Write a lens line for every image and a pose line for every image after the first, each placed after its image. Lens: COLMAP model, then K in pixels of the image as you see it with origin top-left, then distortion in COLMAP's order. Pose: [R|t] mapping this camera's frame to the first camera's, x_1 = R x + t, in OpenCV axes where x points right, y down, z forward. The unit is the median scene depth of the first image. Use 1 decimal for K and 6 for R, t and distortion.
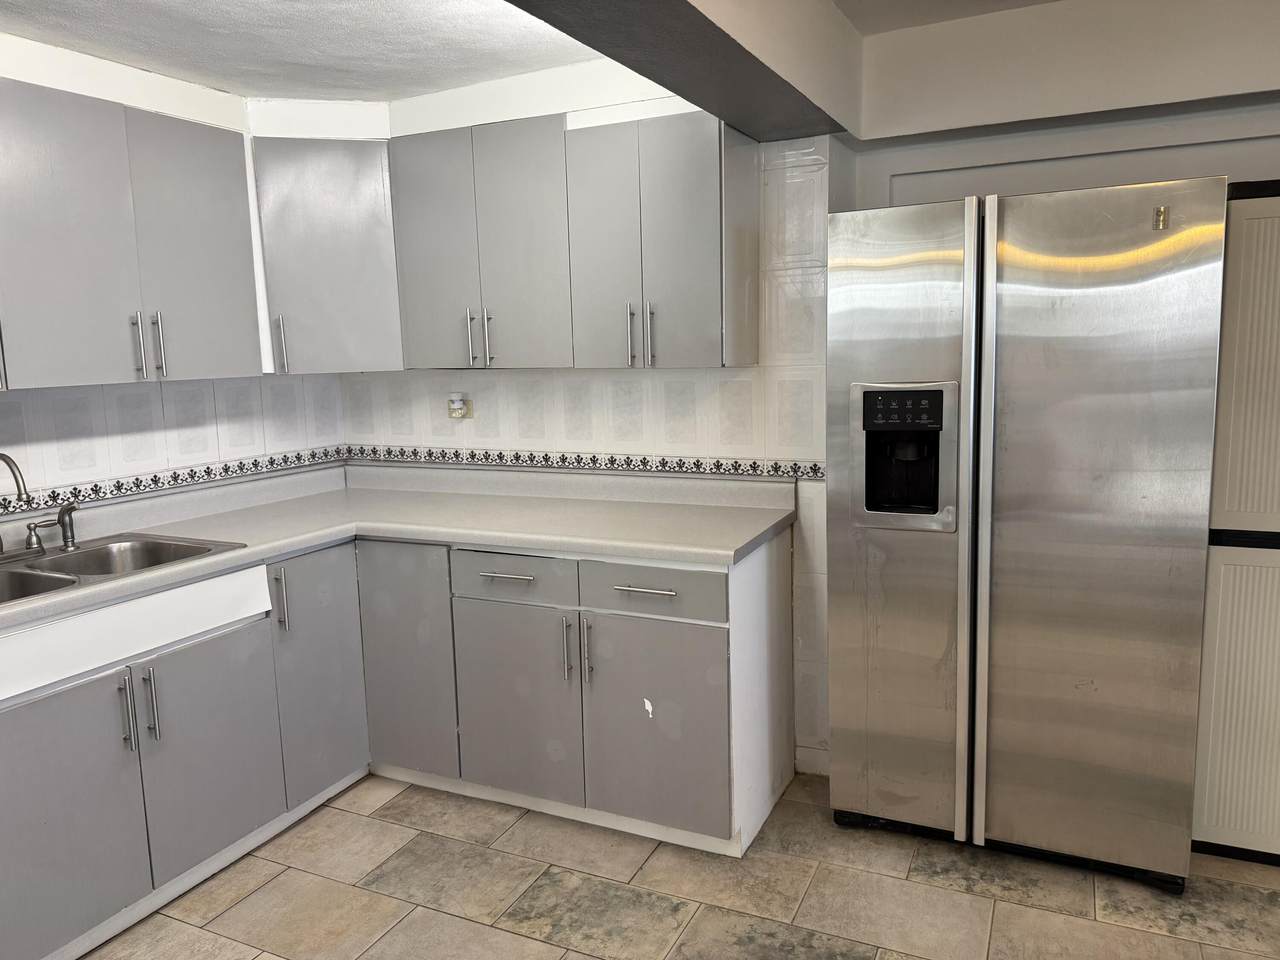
lens RADIAL K [[928.7, 0, 638.5], [0, 928.7, 471.3], [0, 0, 1]] dist [-0.005789, 0.006476]
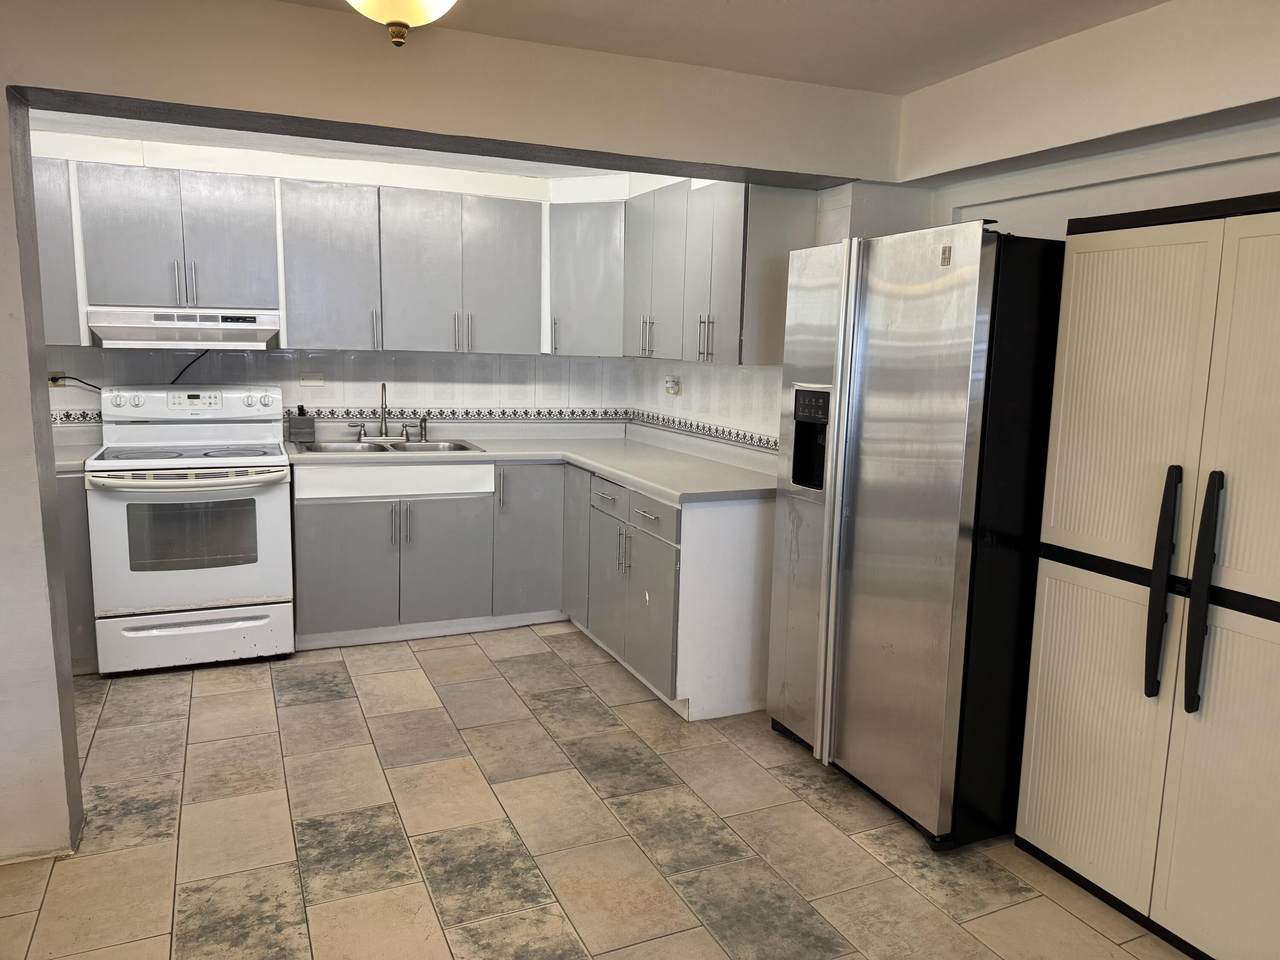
lens RADIAL K [[904.7, 0, 640.0], [0, 904.7, 480.0], [0, 0, 1]] dist [-0.000196, -0.000321]
pose [[0.755883, 0.144644, -0.638528, 0.796792], [-0.138879, 0.988519, 0.059523, -0.006002], [0.639807, 0.043685, 0.767293, -0.081724]]
